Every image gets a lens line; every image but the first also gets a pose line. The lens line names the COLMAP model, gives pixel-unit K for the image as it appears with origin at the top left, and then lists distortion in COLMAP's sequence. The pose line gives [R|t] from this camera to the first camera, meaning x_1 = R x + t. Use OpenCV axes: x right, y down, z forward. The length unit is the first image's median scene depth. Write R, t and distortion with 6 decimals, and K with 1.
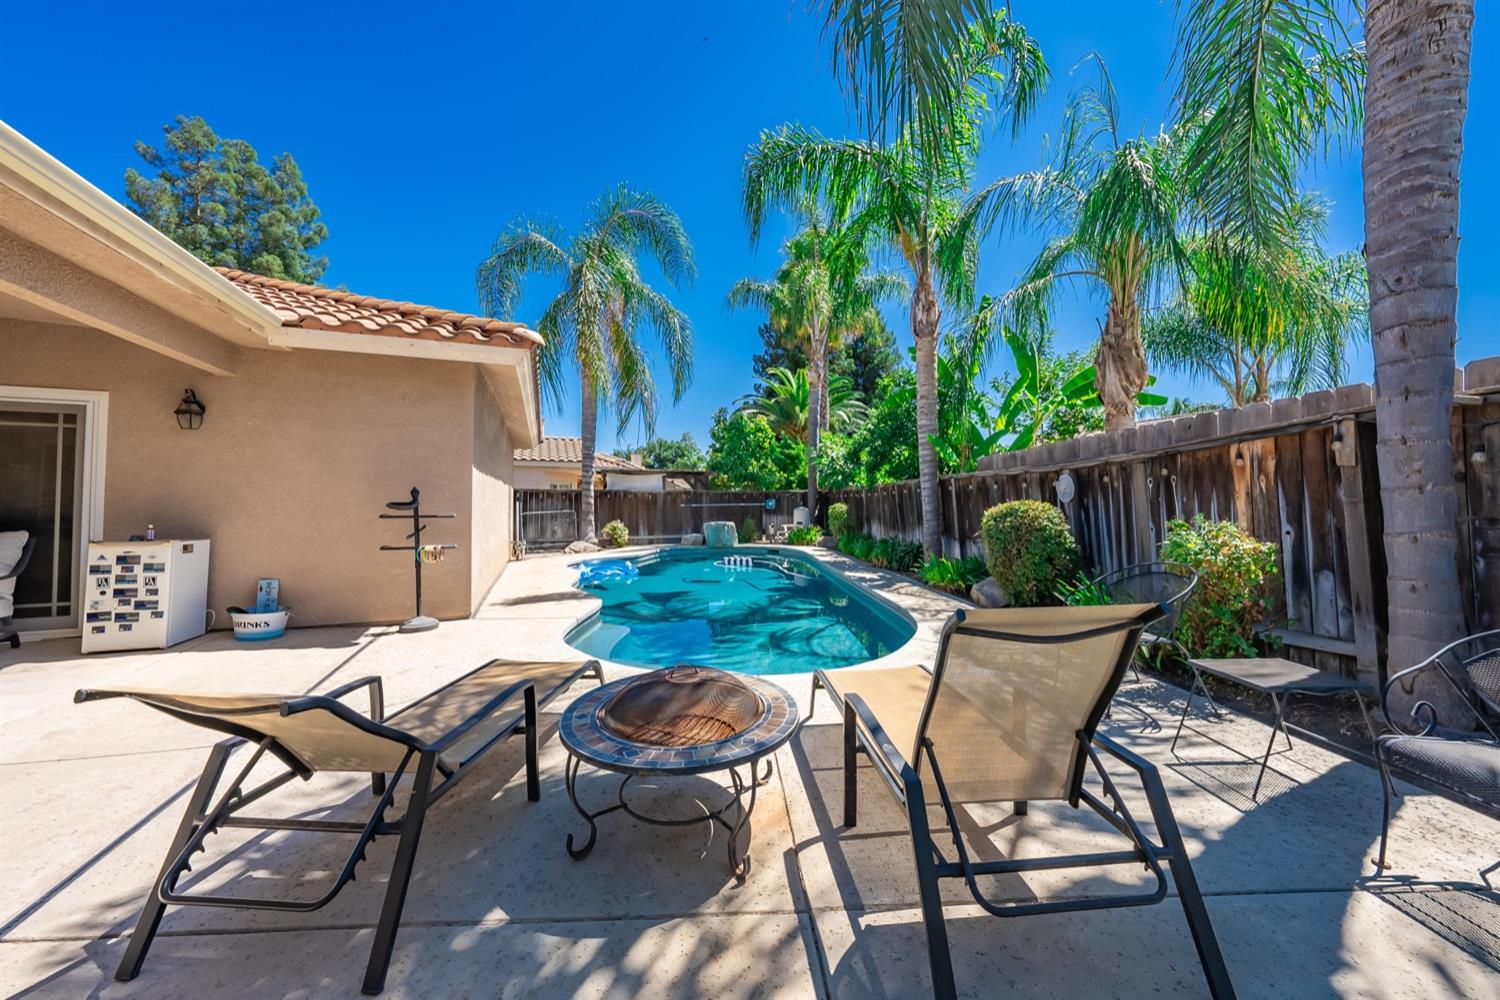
lens RADIAL K [[518.3, 0, 745.7], [0, 518.3, 488.2], [0, 0, 1]] dist [-0.002773, -0.000031]
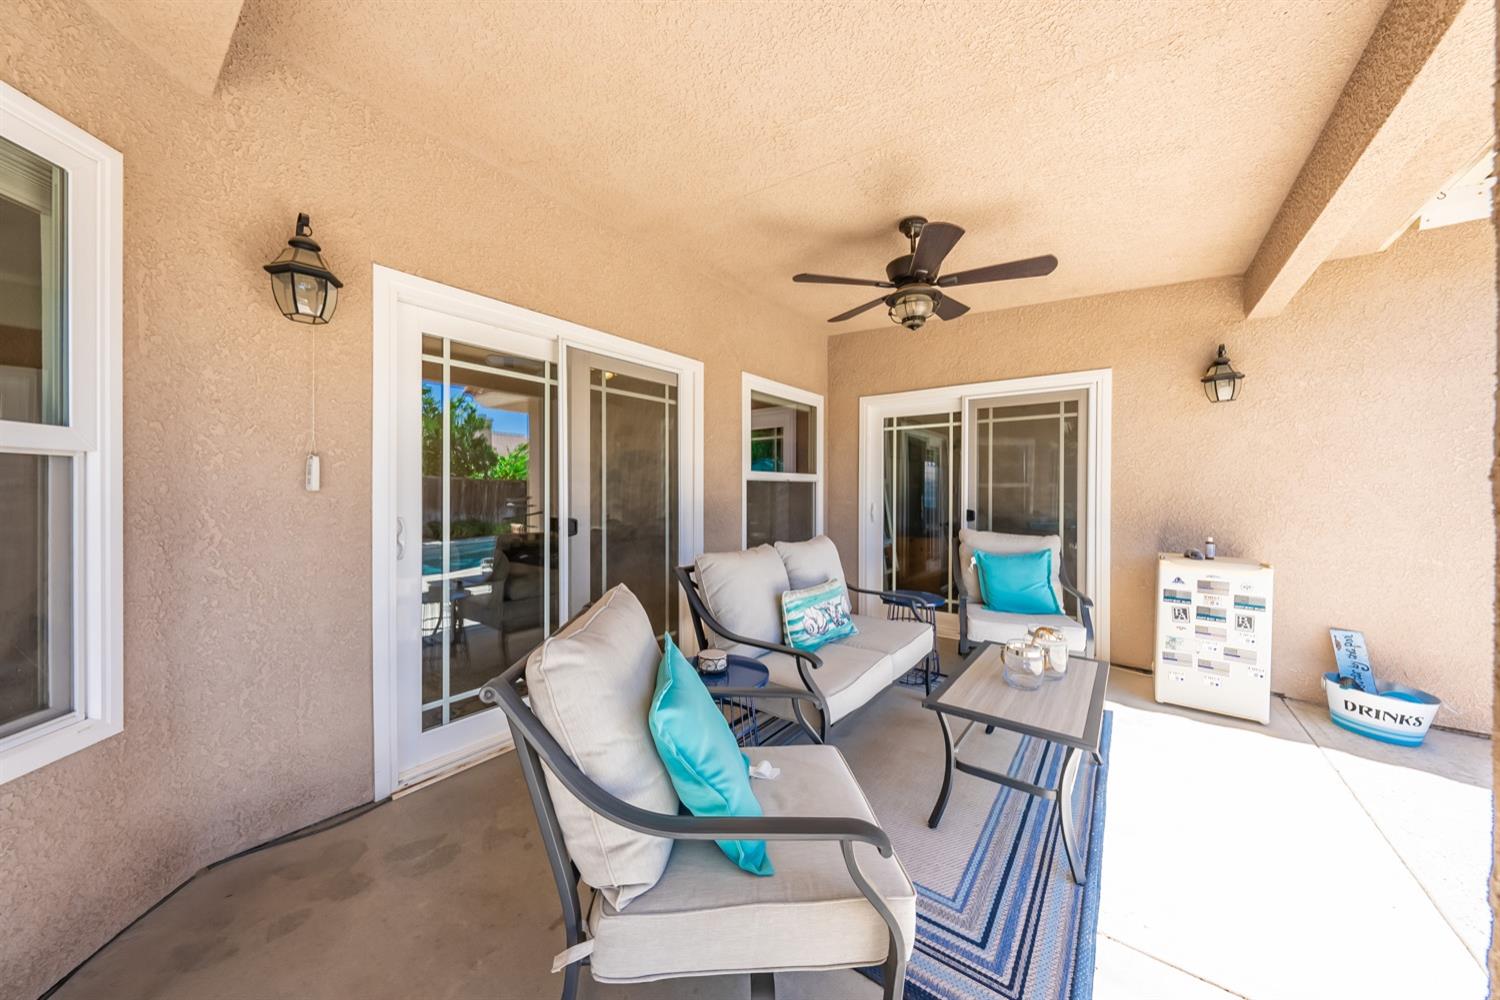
lens RADIAL K [[518.3, 0, 745.7], [0, 518.3, 488.2], [0, 0, 1]] dist [-0.002773, -0.000031]
pose [[0.532110, -0.003252, -0.846669, -0.449136], [0.022031, 0.999707, 0.010006, -0.009459], [0.846388, -0.023978, 0.532026, 0.036927]]
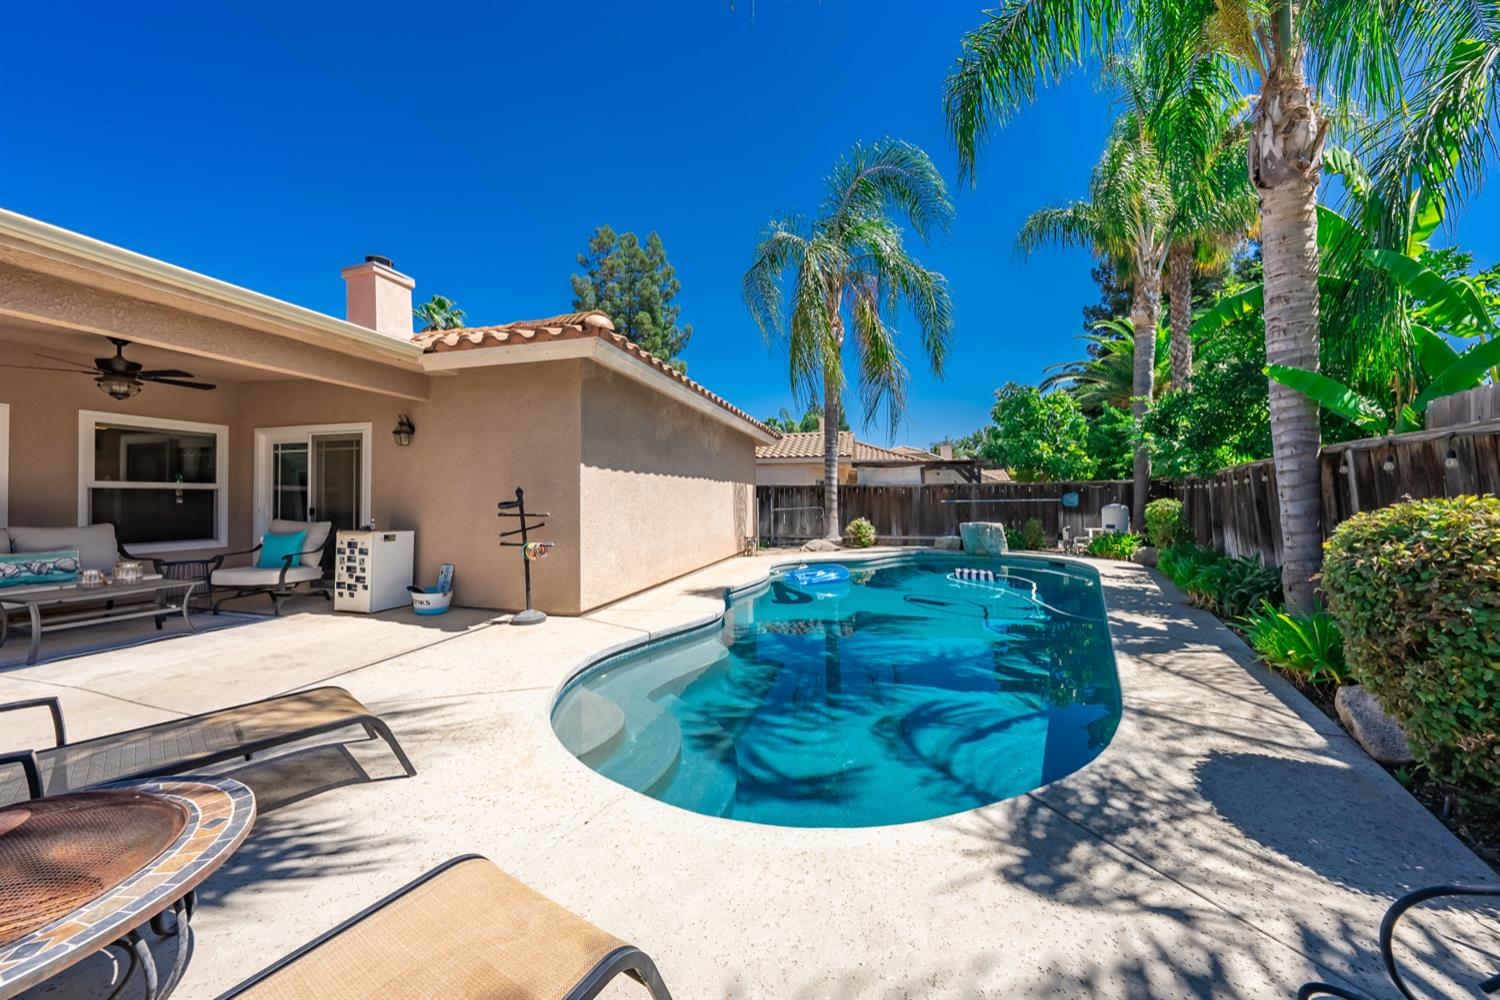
lens RADIAL K [[512.7, 0, 750.8], [0, 512.7, 492.5], [0, 0, 1]] dist [-0.001285, -0.000099]
pose [[0.809349, -0.009717, -0.587247, 0.210143], [0.020944, 0.999705, 0.012323, 0.003238], [0.586954, -0.022272, 0.809314, 0.254997]]
